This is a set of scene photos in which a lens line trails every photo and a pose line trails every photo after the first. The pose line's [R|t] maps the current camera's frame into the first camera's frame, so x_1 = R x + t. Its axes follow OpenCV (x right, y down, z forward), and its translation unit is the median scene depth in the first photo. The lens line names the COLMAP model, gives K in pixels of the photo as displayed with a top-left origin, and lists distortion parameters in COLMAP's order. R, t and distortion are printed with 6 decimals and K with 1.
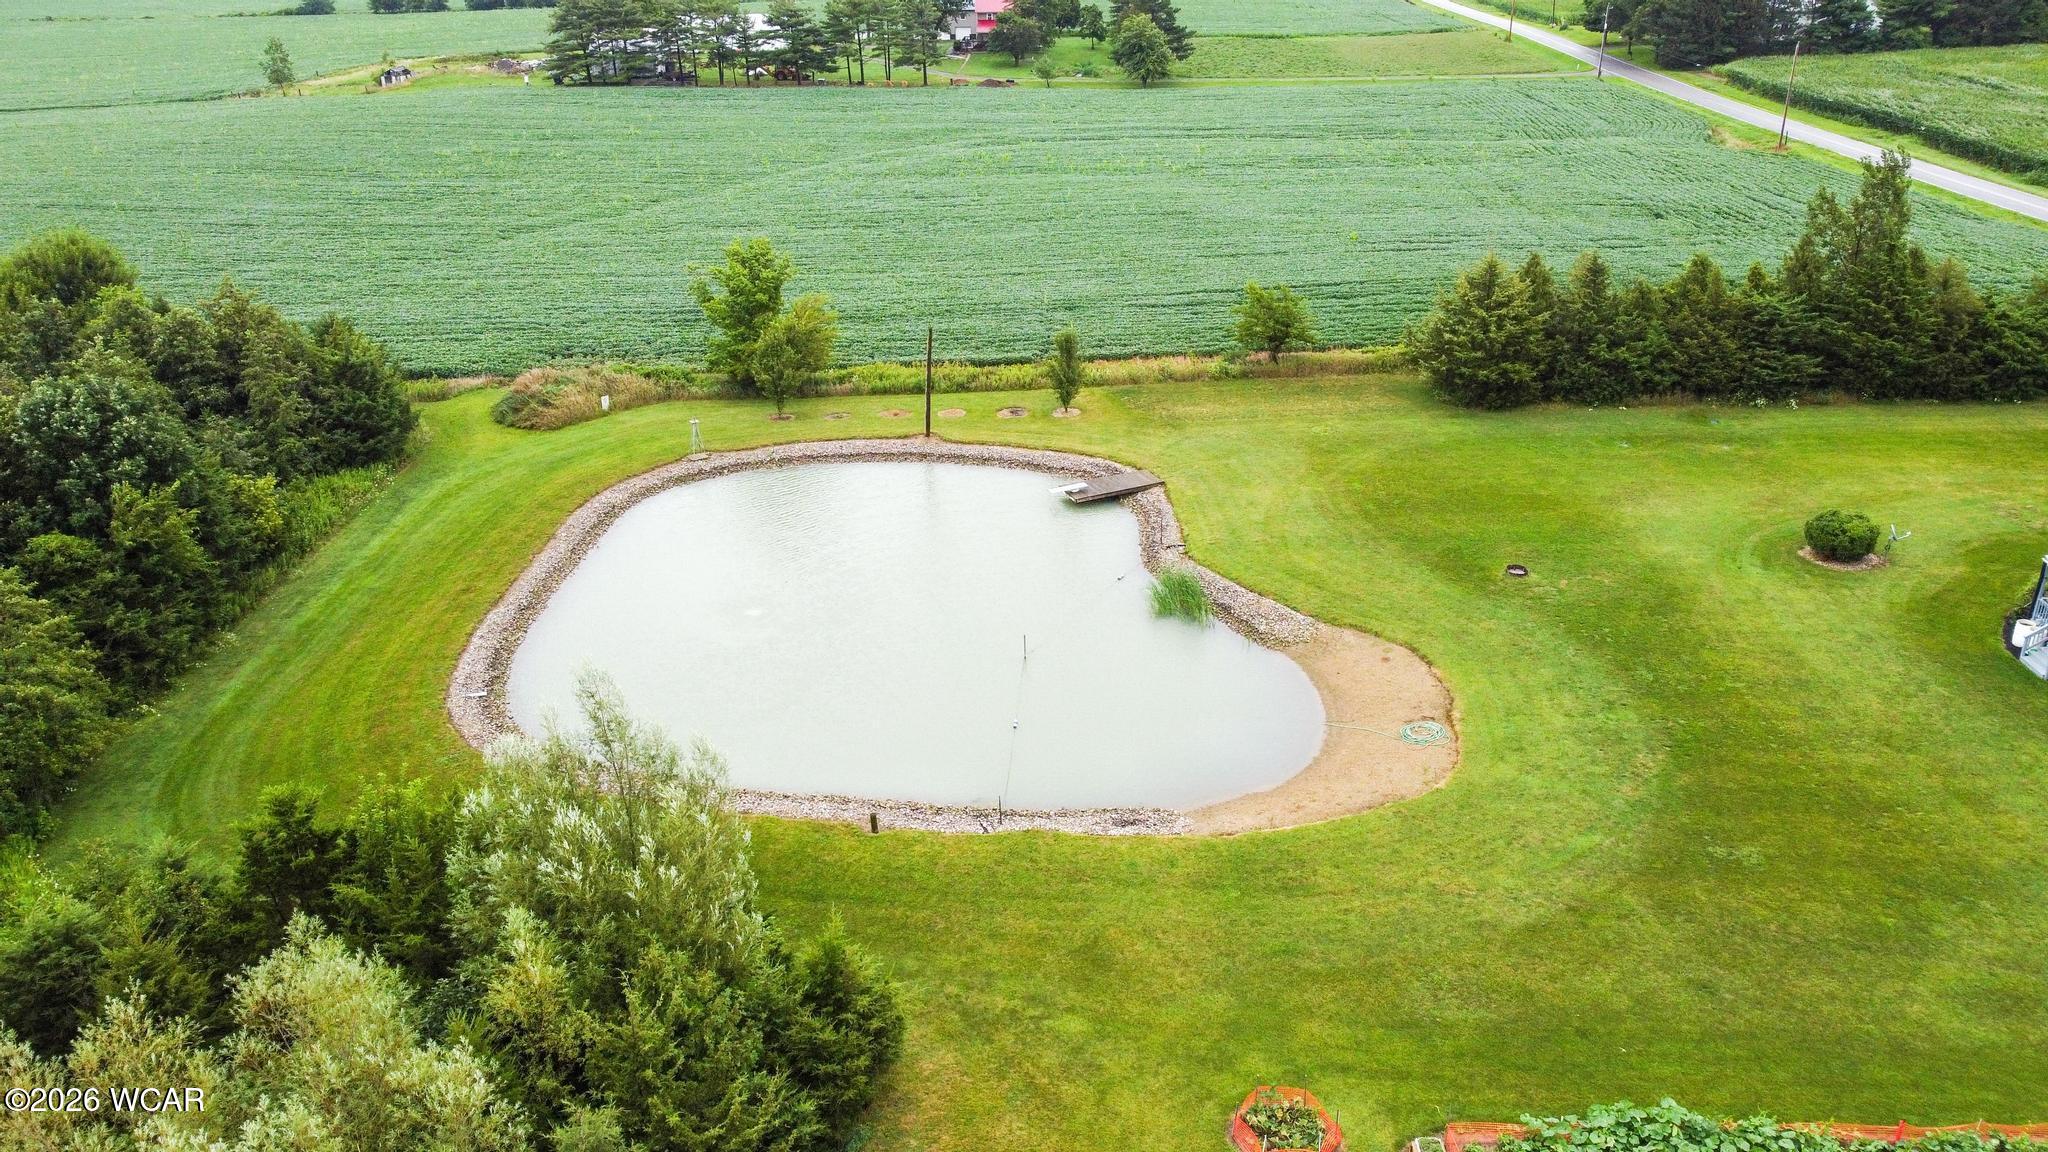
lens RADIAL K [[1561.7, 0, 1026.2], [0, 1561.7, 601.5], [0, 0, 1]] dist [-0.007958, -0.001281]
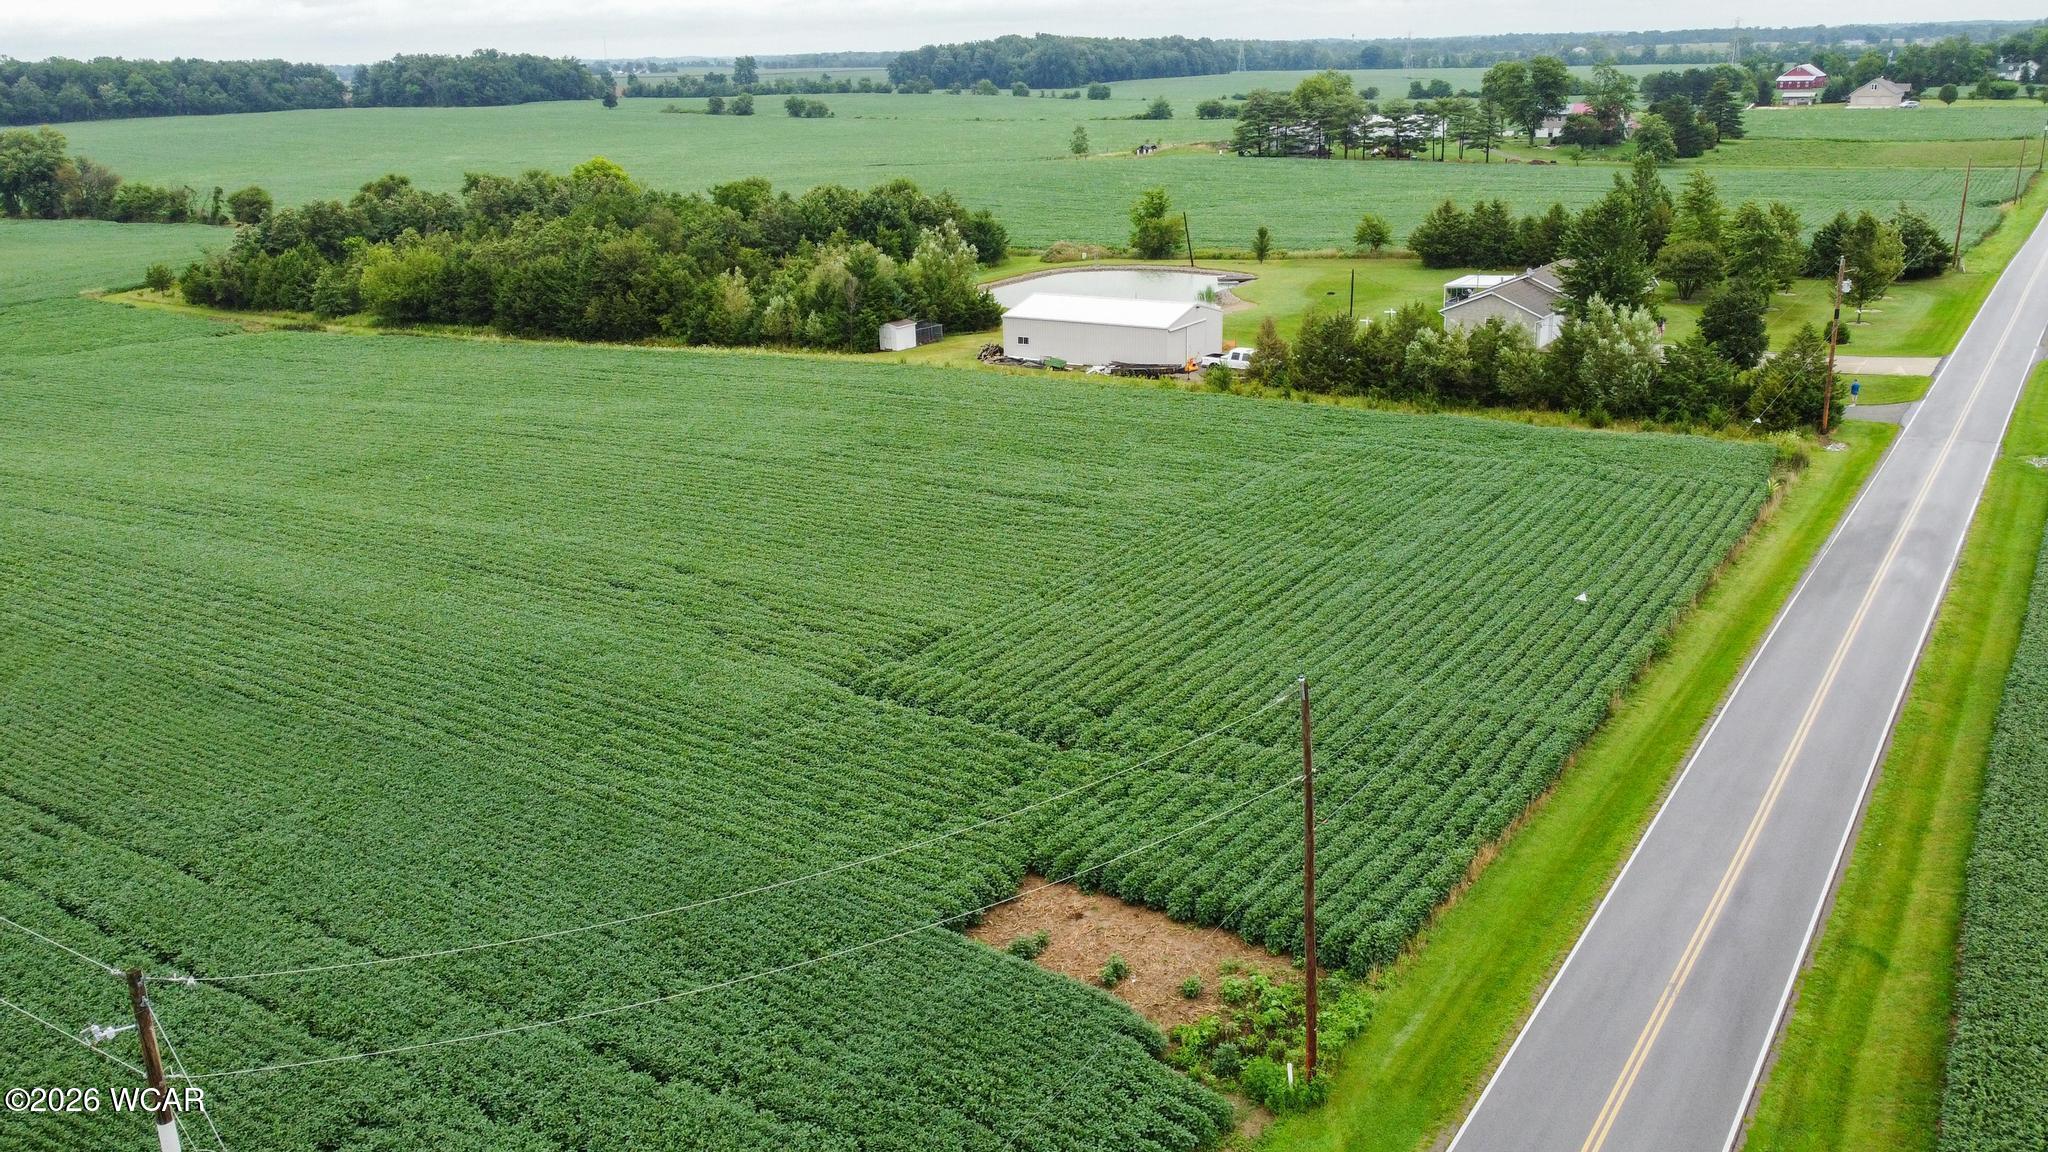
lens RADIAL K [[1673.2, 0, 1046.4], [0, 1673.2, 571.4], [0, 0, 1]] dist [-0.007505, -0.000436]
pose [[0.872582, 0.138965, -0.468284, 0.864505], [-0.188331, 0.980269, -0.060030, 0.469382], [0.450702, 0.140573, 0.881537, -1.077418]]
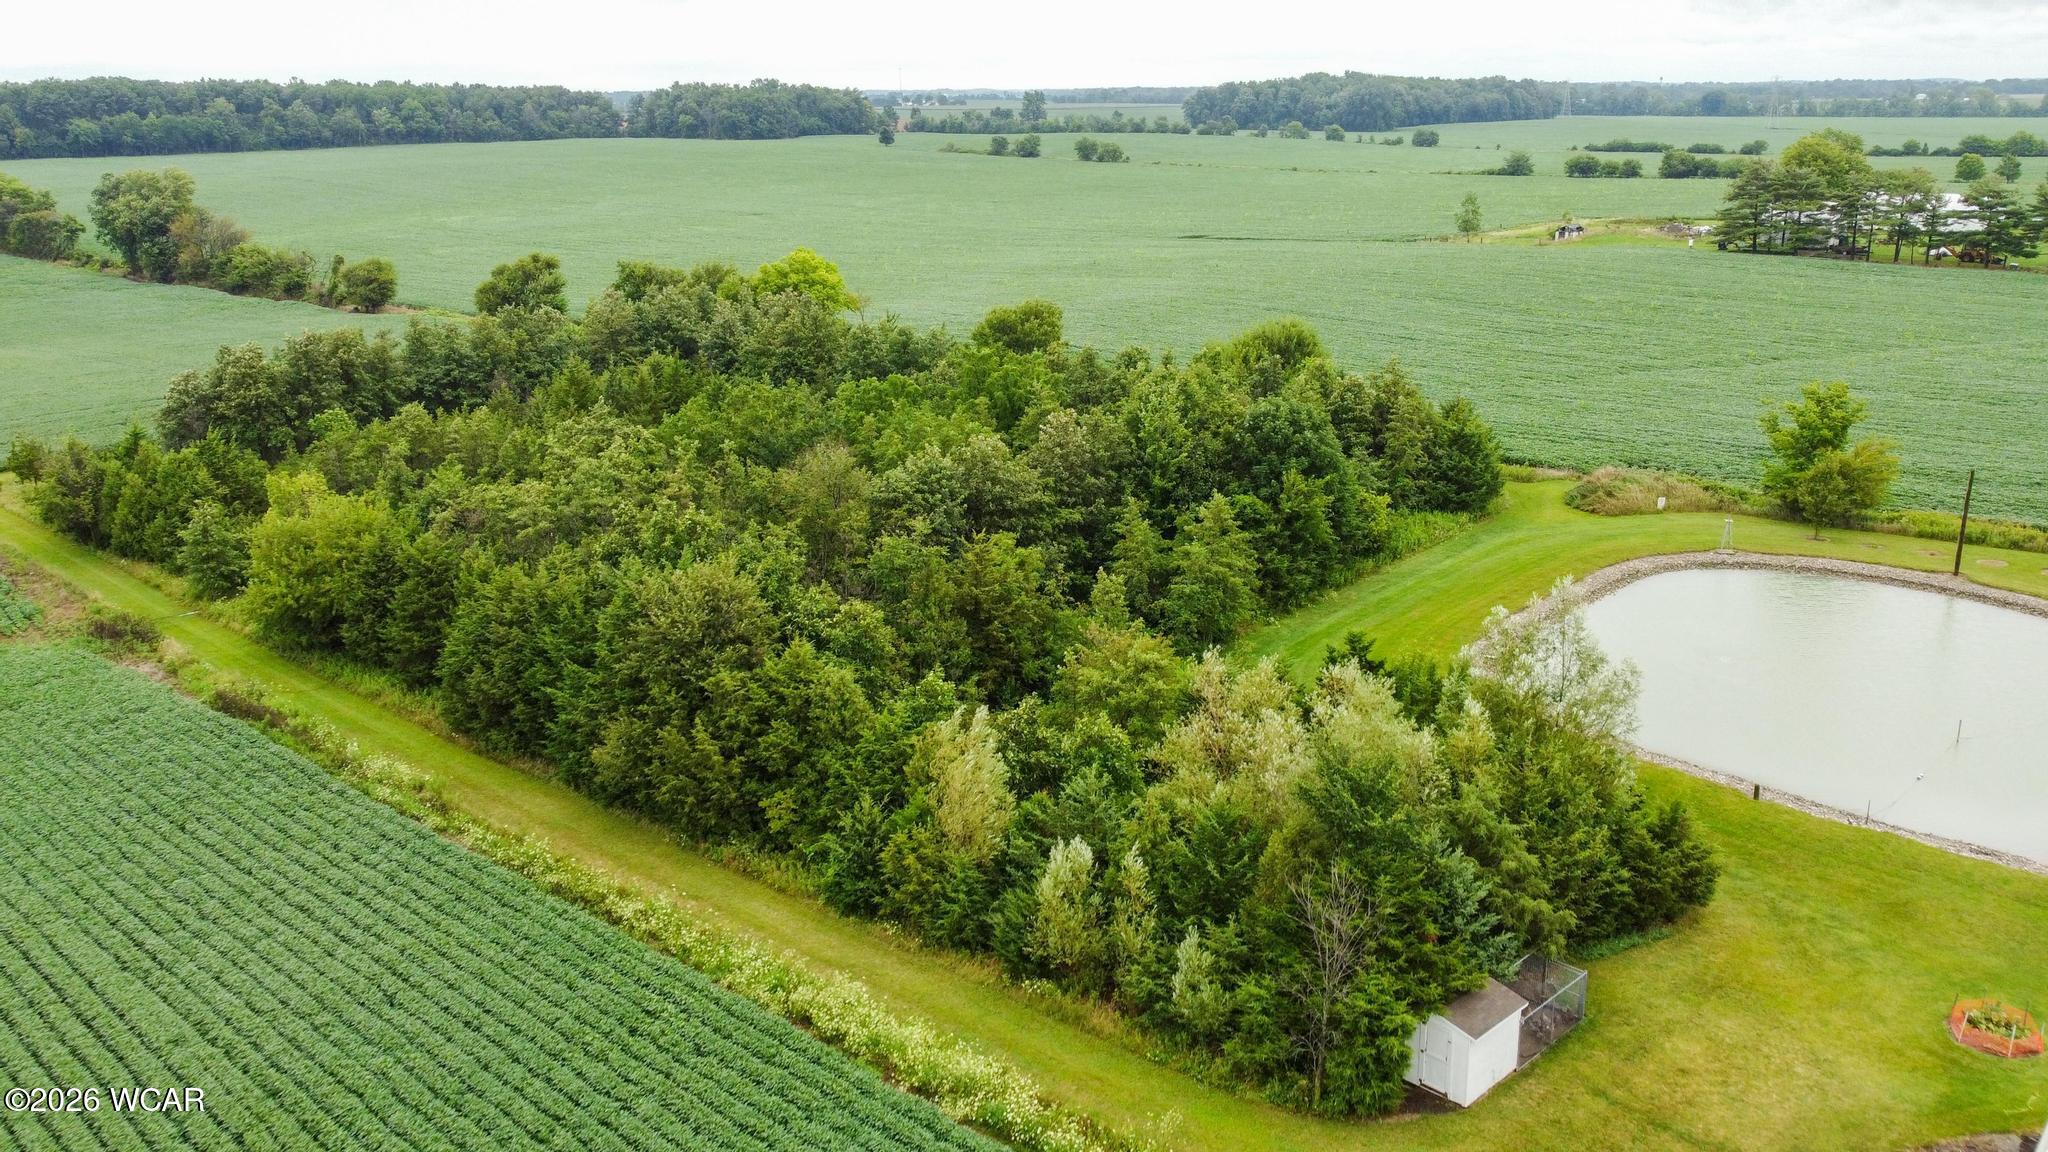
lens RADIAL K [[1646.9, 0, 1010.3], [0, 1646.9, 583.2], [0, 0, 1]] dist [-0.005465, 0.000635]
pose [[0.768031, 0.190819, -0.611324, 0.115272], [-0.263009, 0.964345, -0.029418, 0.091419], [0.583913, 0.183378, 0.790834, -0.233315]]
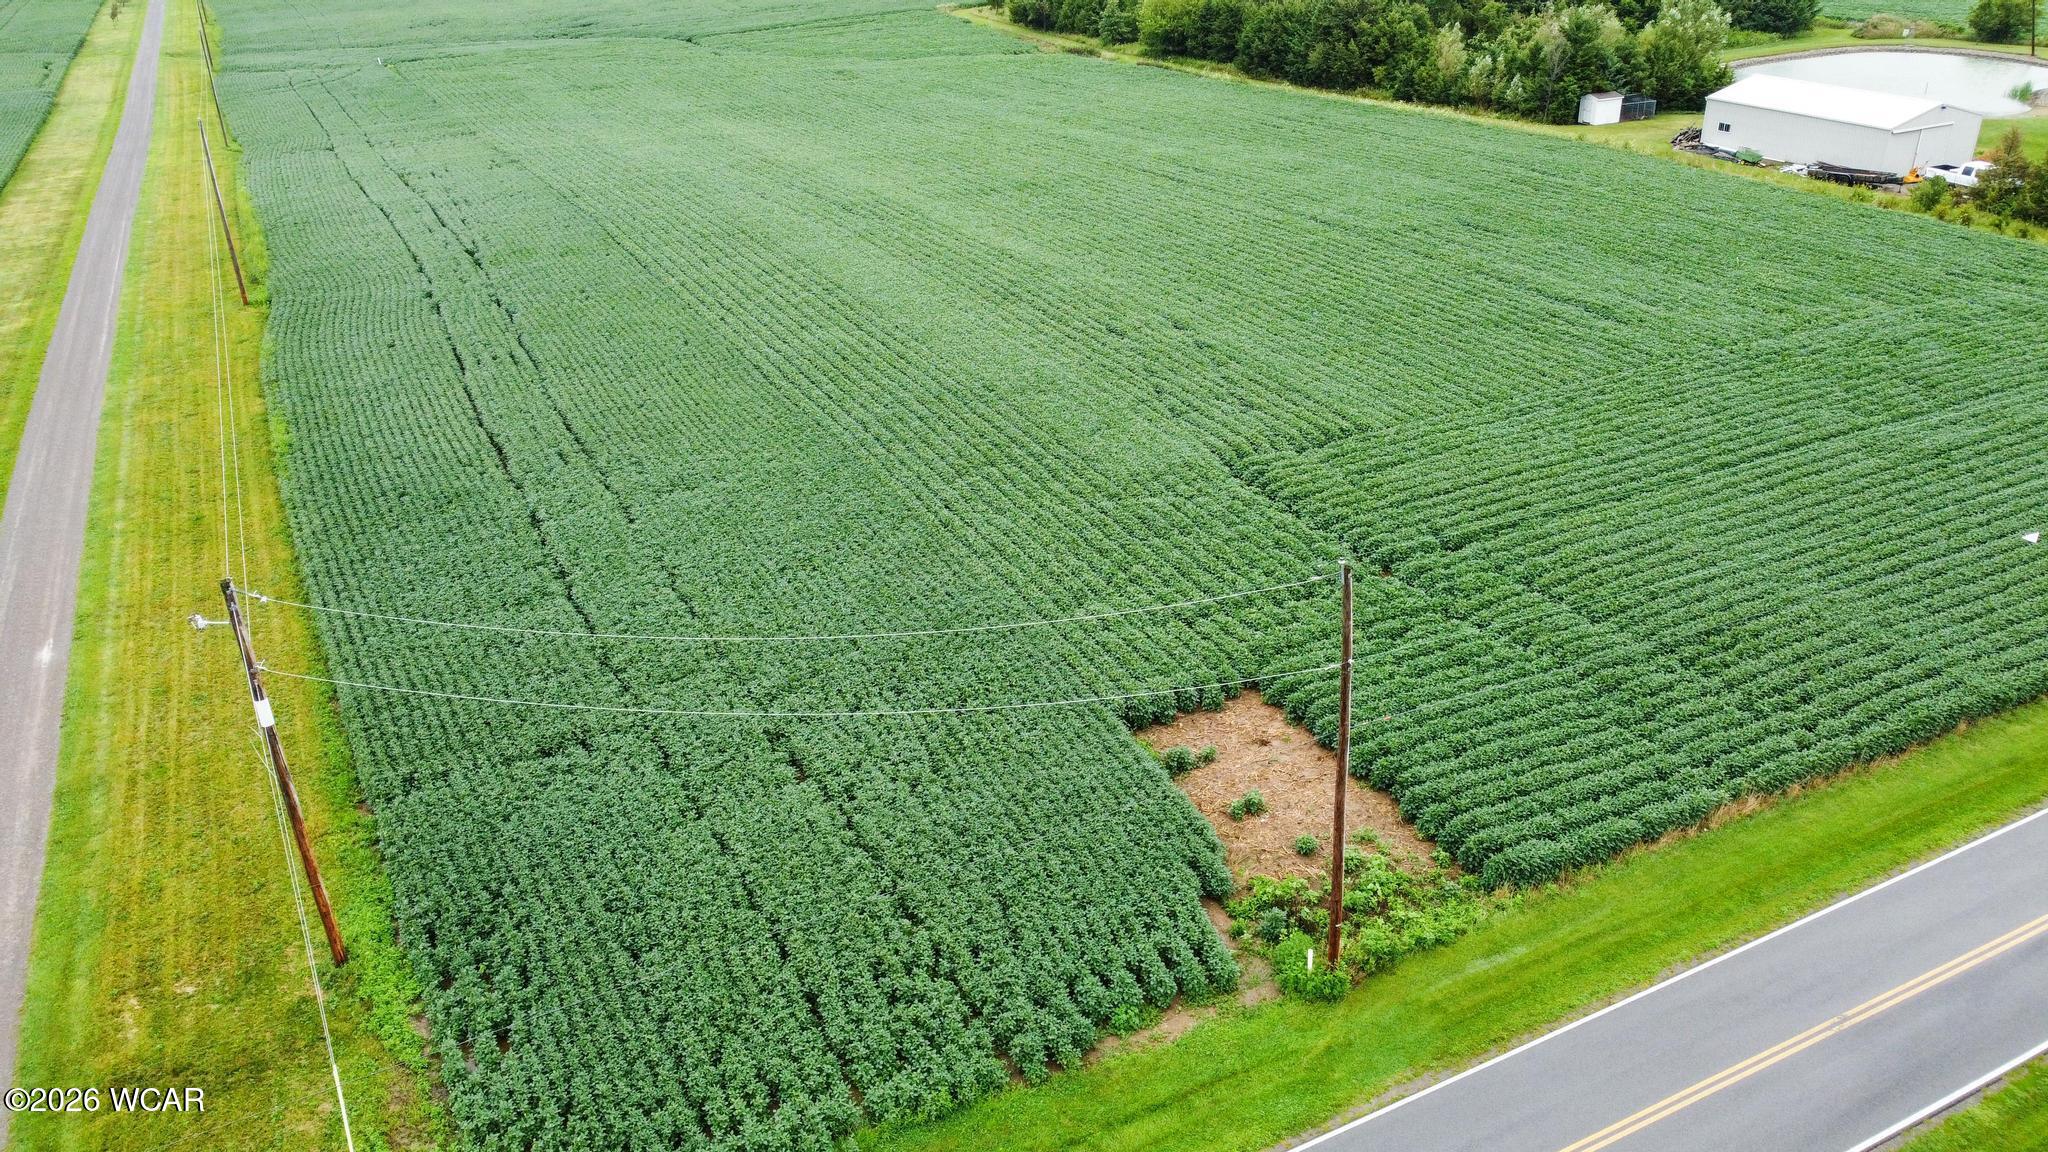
lens RADIAL K [[1561.7, 0, 1026.2], [0, 1561.7, 601.5], [0, 0, 1]] dist [-0.007958, -0.001281]
pose [[0.501918, 0.394293, -0.769813, 0.960799], [-0.334119, 0.909342, 0.247913, 0.406739], [0.797774, 0.132777, 0.588156, -0.942922]]
